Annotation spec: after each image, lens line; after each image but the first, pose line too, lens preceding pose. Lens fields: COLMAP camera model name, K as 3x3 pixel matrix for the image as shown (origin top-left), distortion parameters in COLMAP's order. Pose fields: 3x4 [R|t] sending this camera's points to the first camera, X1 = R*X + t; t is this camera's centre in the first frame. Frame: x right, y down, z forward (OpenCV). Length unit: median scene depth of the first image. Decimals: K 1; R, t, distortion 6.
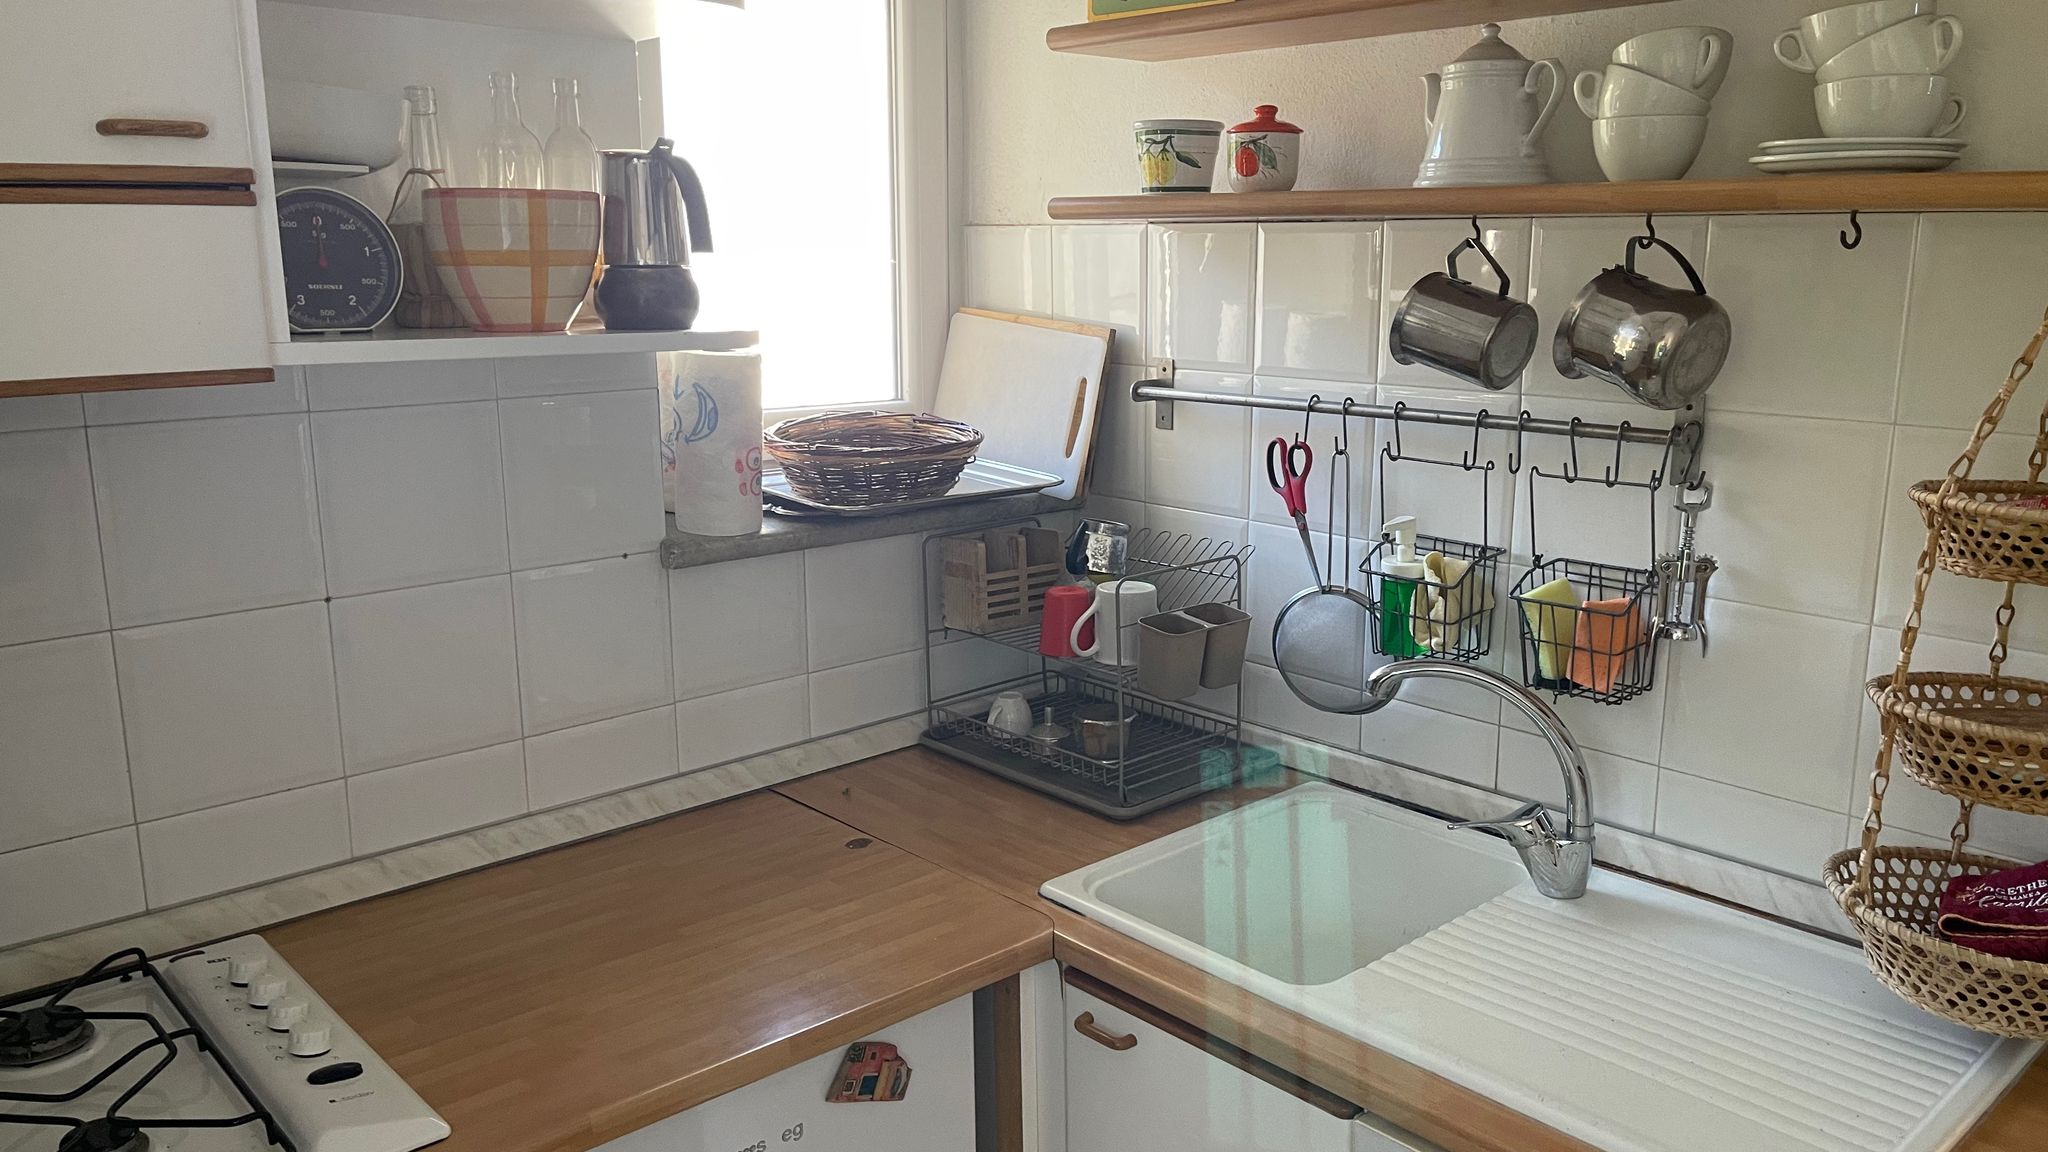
lens RADIAL K [[1536.1, 0, 1055.1], [0, 1536.1, 580.5], [0, 0, 1]] dist [0.069344, -0.079422]
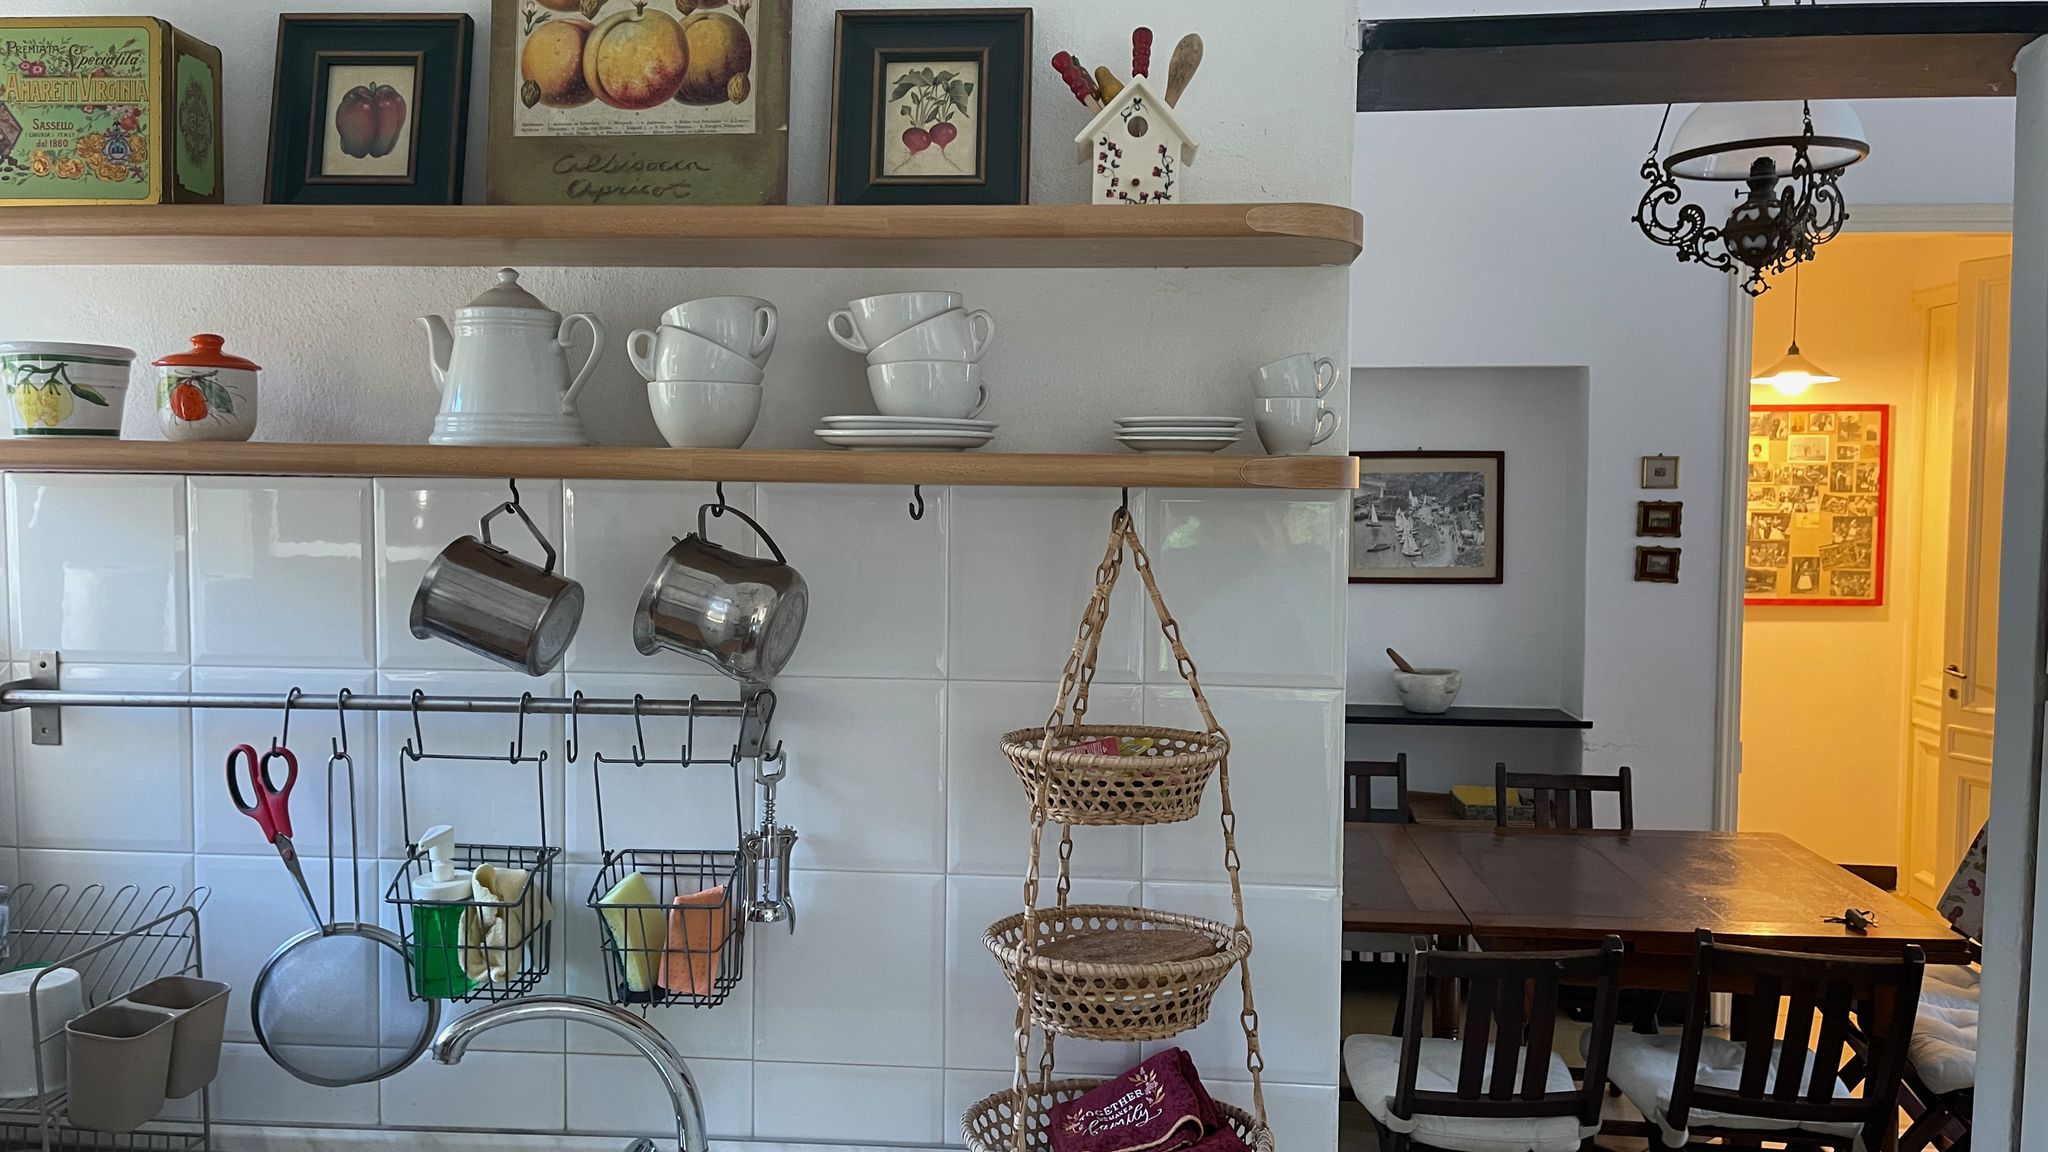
lens RADIAL K [[1536.1, 0, 1055.1], [0, 1536.1, 580.5], [0, 0, 1]] dist [0.069344, -0.079422]
pose [[0.740950, -0.036177, 0.670585, -0.087498], [0.135915, 0.985962, -0.096987, -0.048851], [-0.657663, 0.163005, 0.735465, 0.155318]]
